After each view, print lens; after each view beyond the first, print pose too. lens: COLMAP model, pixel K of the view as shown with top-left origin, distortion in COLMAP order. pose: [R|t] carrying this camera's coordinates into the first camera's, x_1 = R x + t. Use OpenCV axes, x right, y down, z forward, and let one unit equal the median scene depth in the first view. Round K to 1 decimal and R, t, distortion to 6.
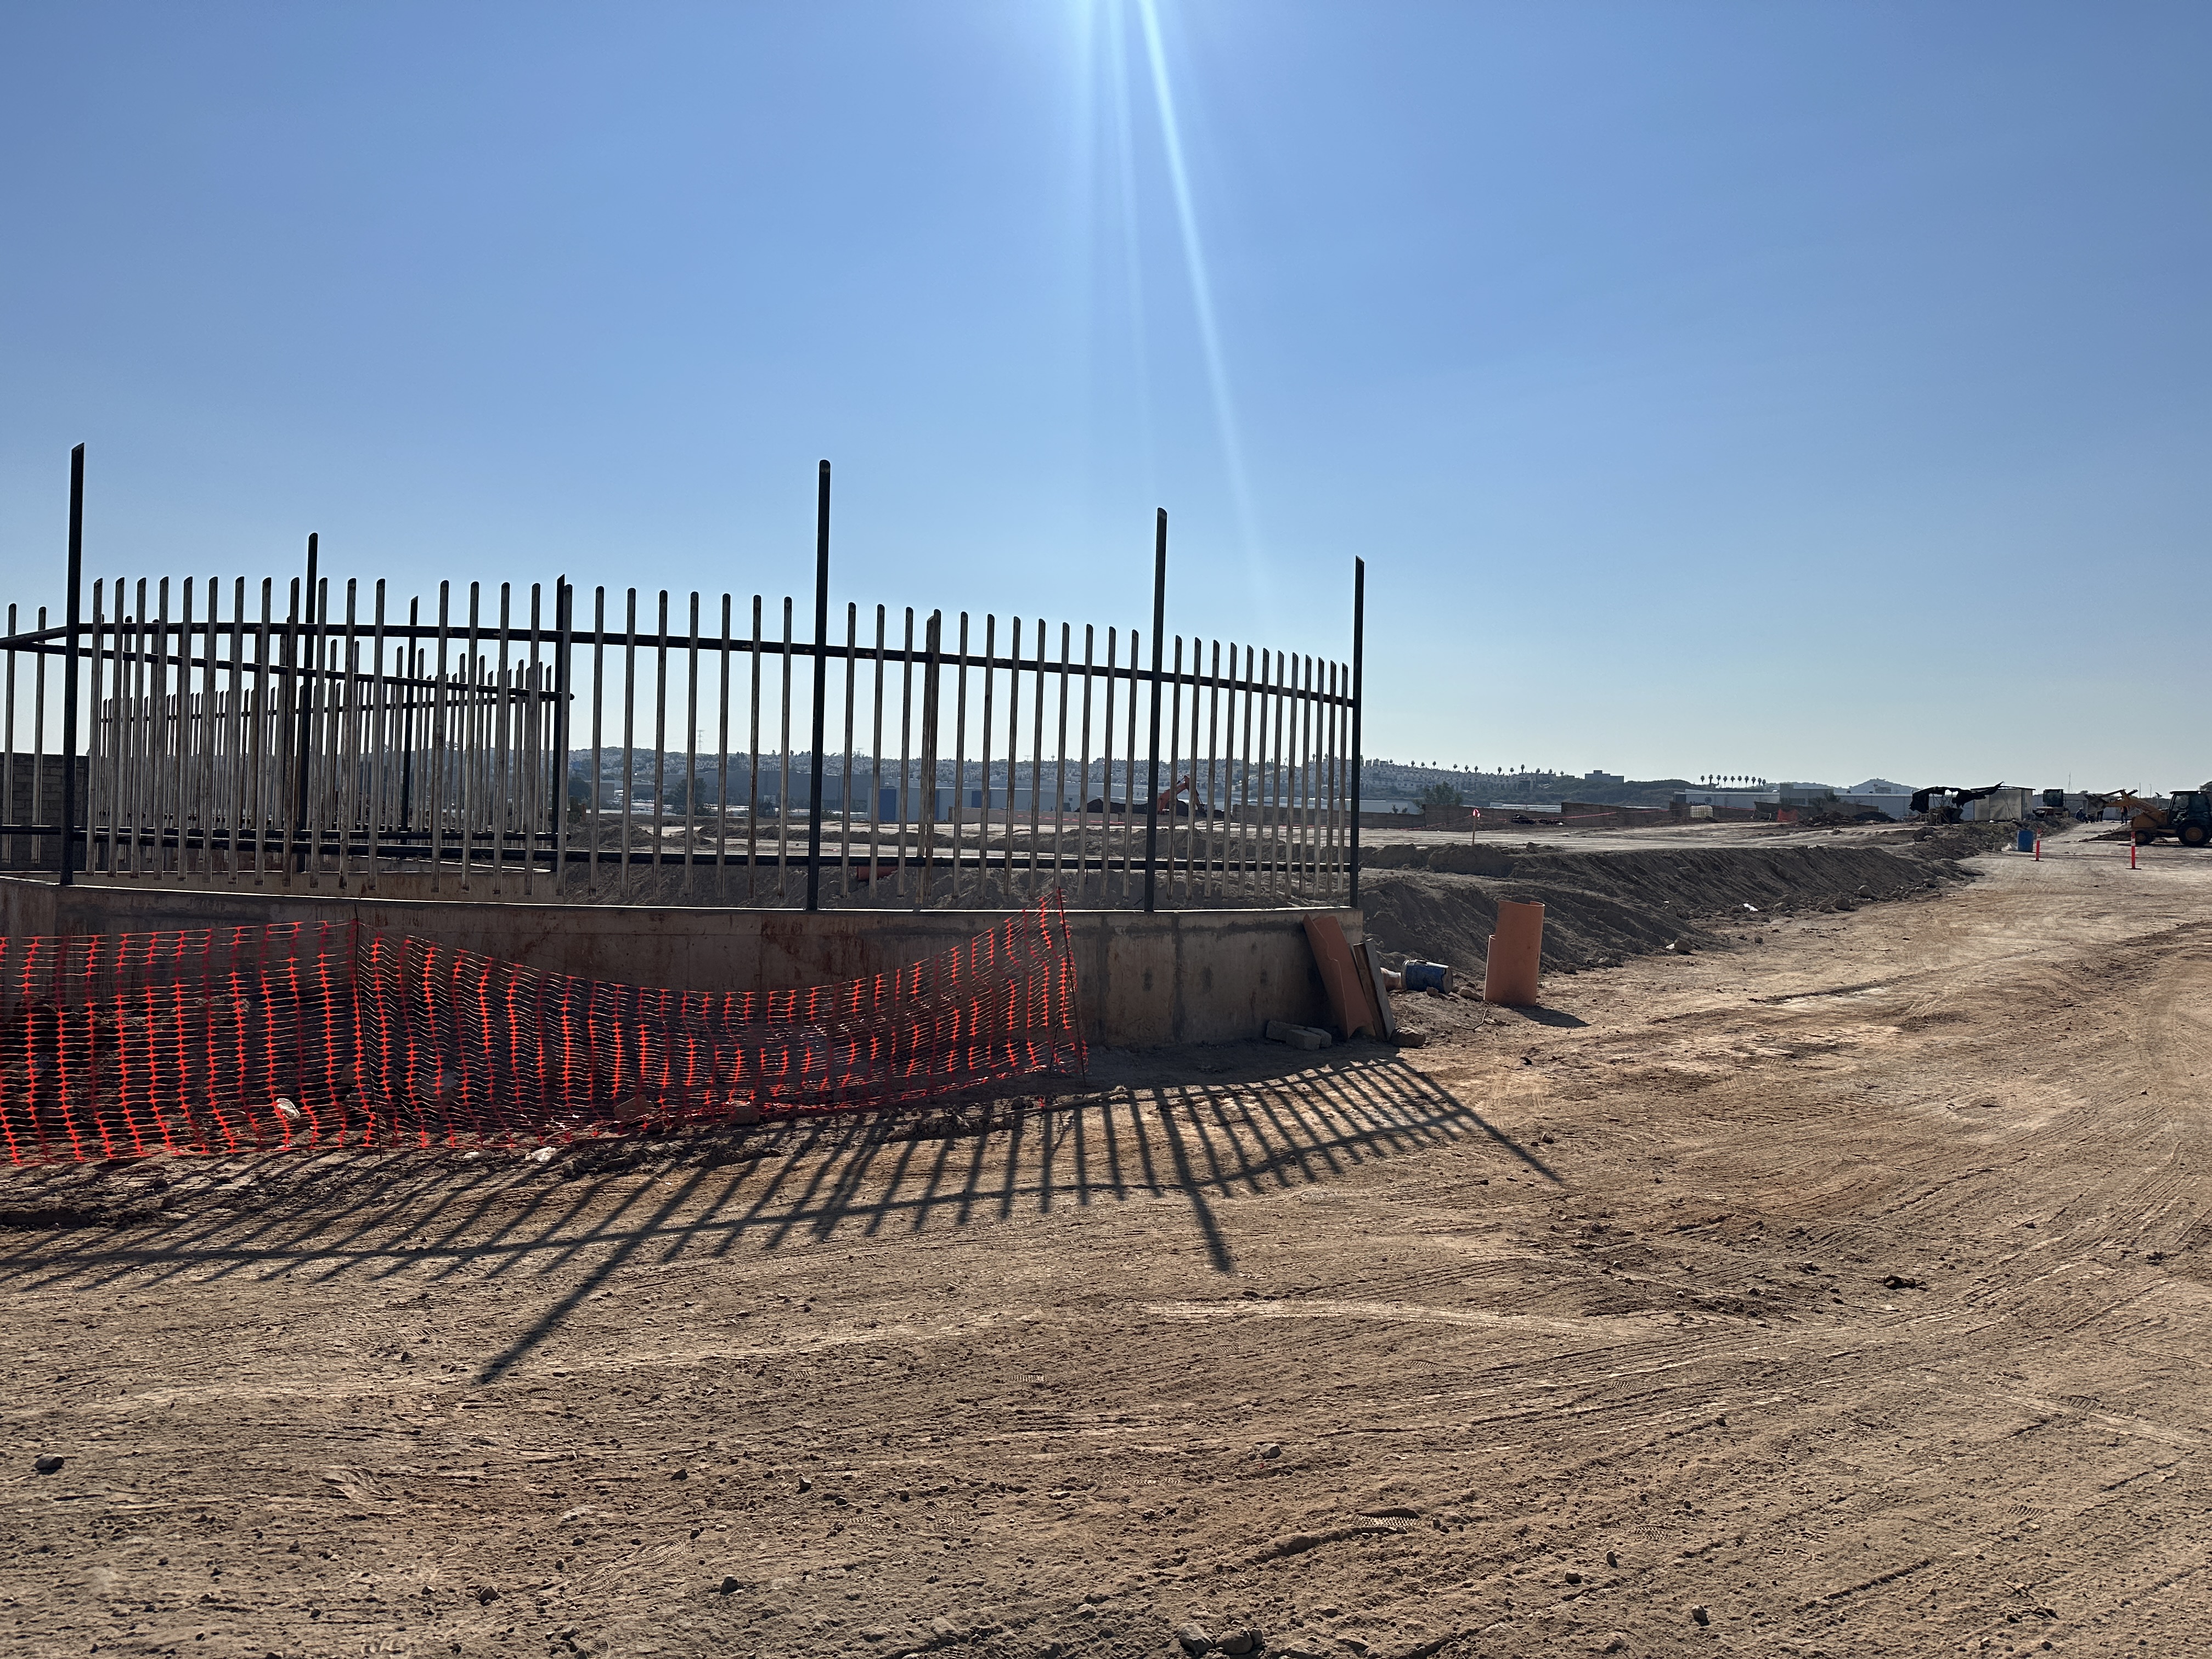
lens RADIAL K [[1512.1, 0, 1097.4], [0, 1512.1, 822.6], [0, 0, 1]] dist [0.096485, -0.136317]
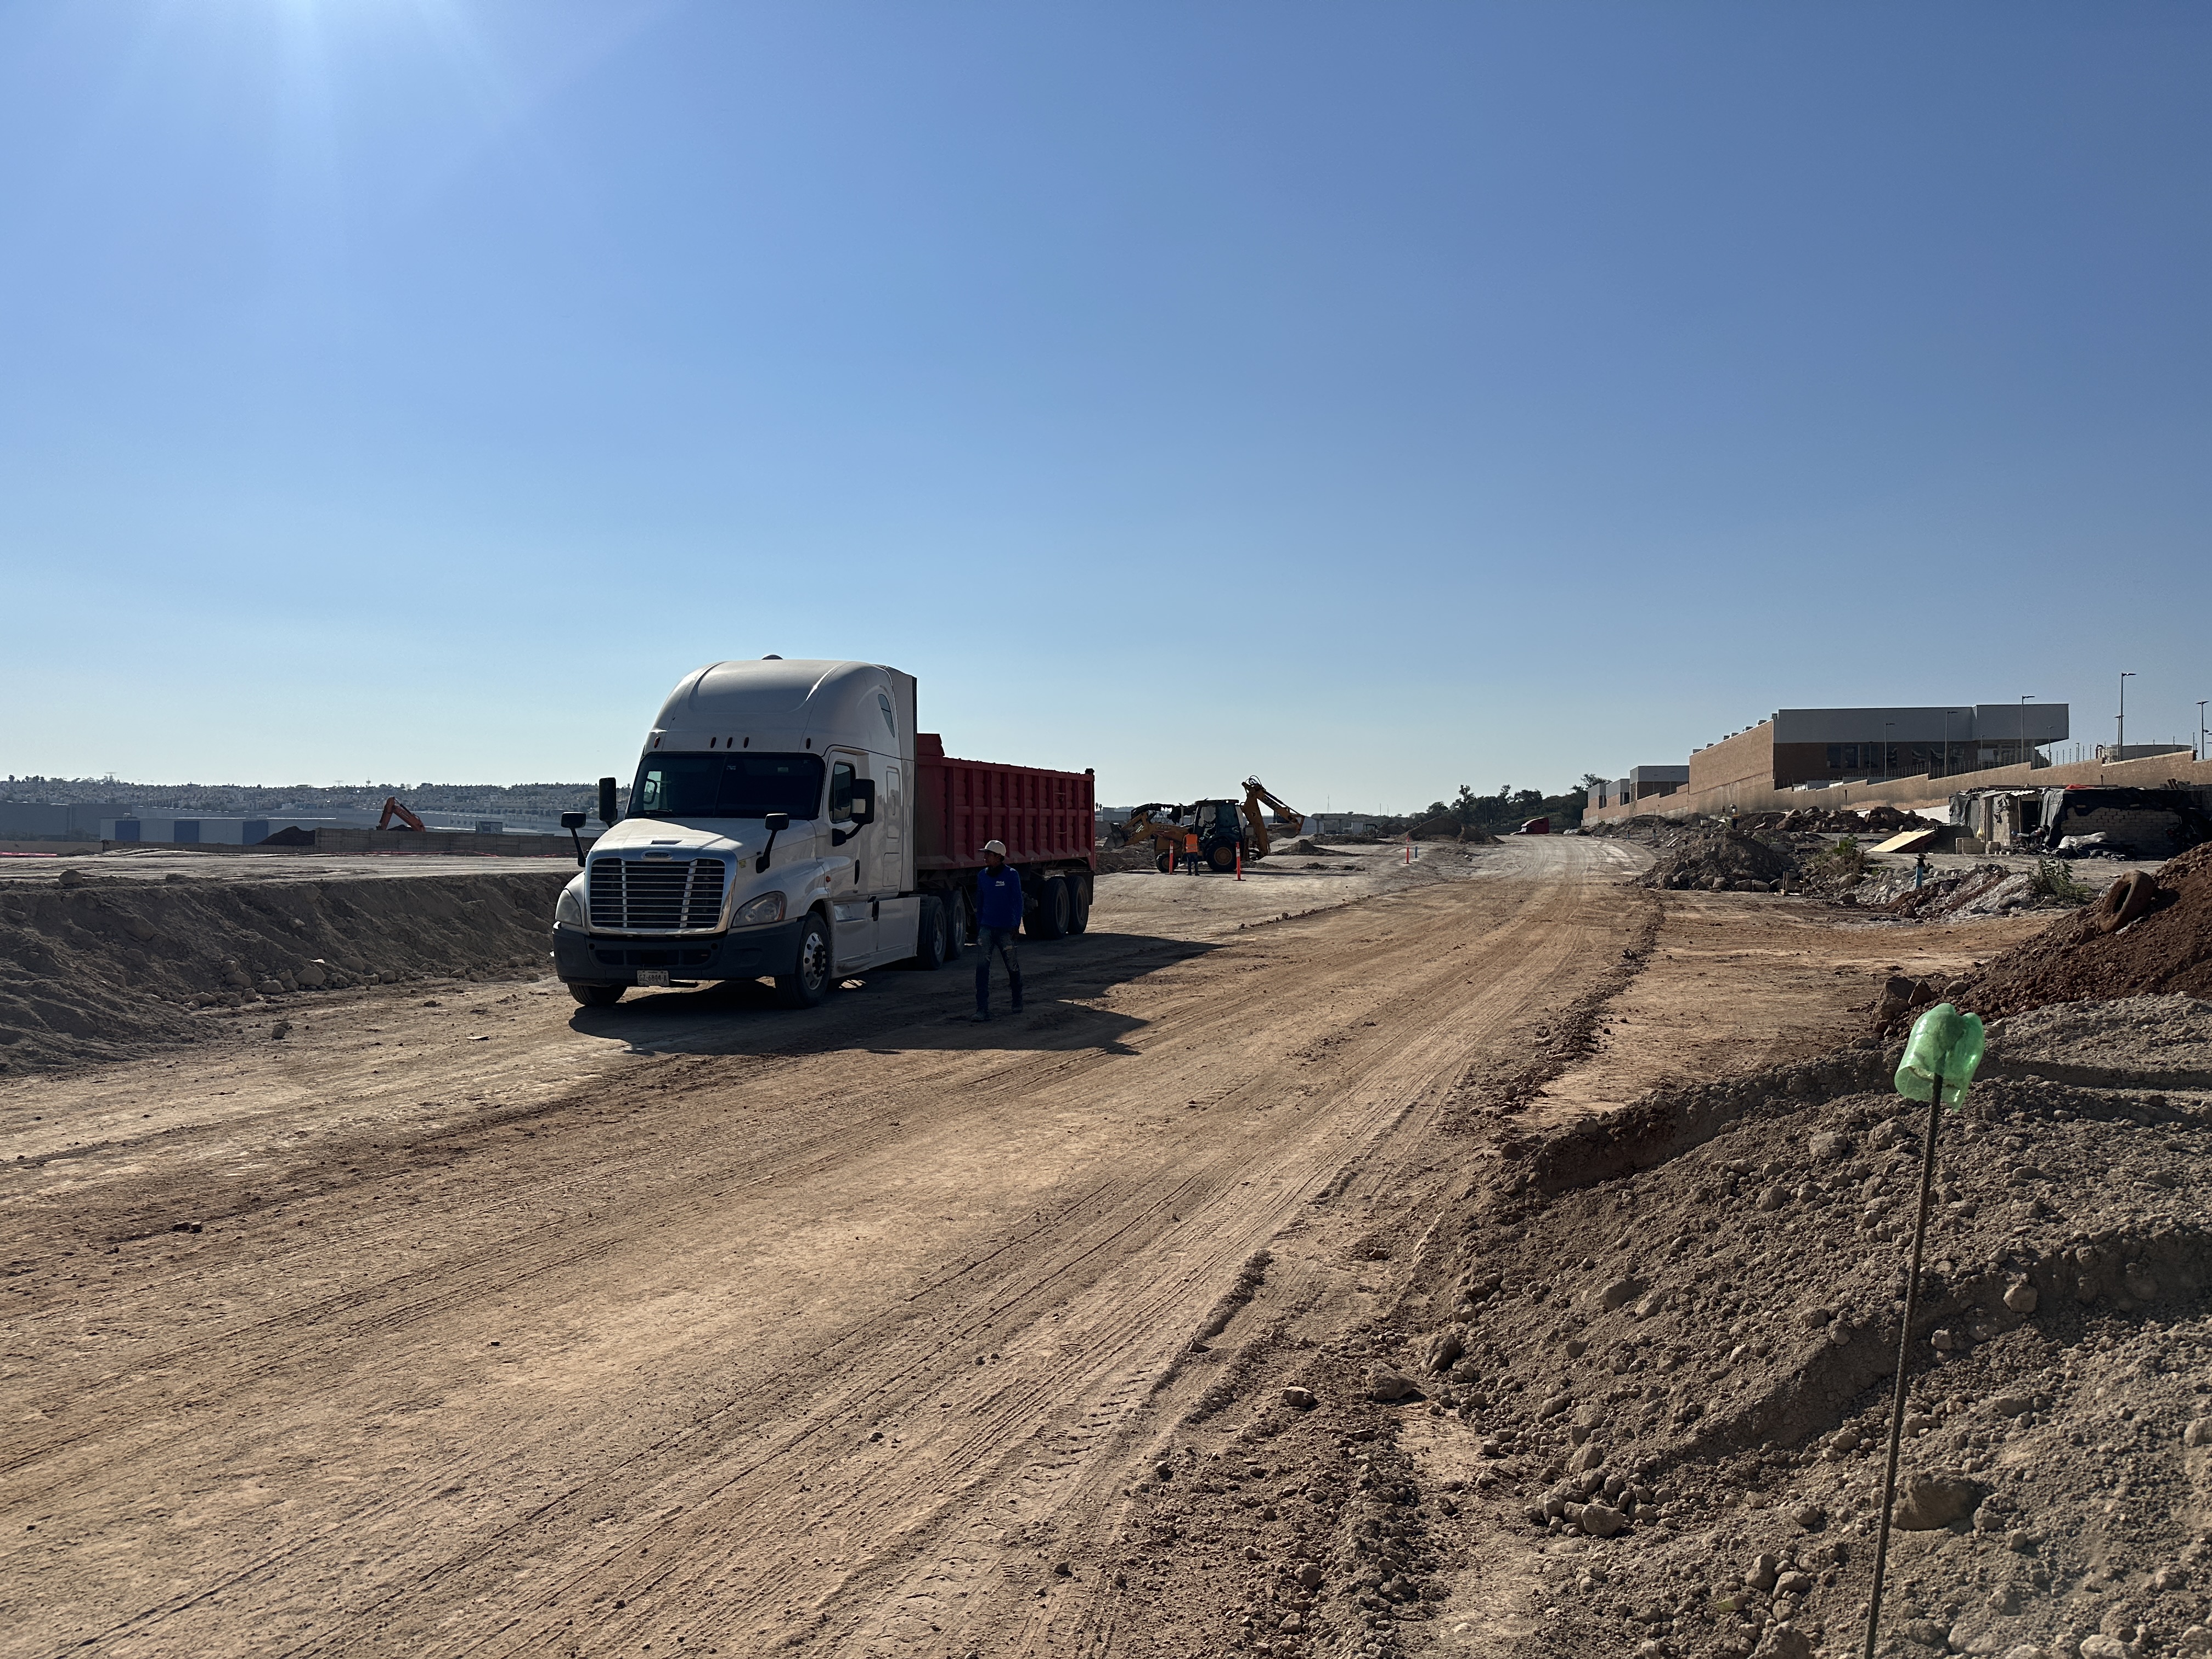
lens RADIAL K [[1514.9, 0, 1106.0], [0, 1514.9, 829.5], [0, 0, 1]] dist [0.188038, -0.312739]
pose [[0.916518, -0.014116, 0.399743, 0.582077], [0.019265, 0.999775, -0.008866, 0.014486], [-0.399528, 0.015827, 0.916584, 0.419807]]
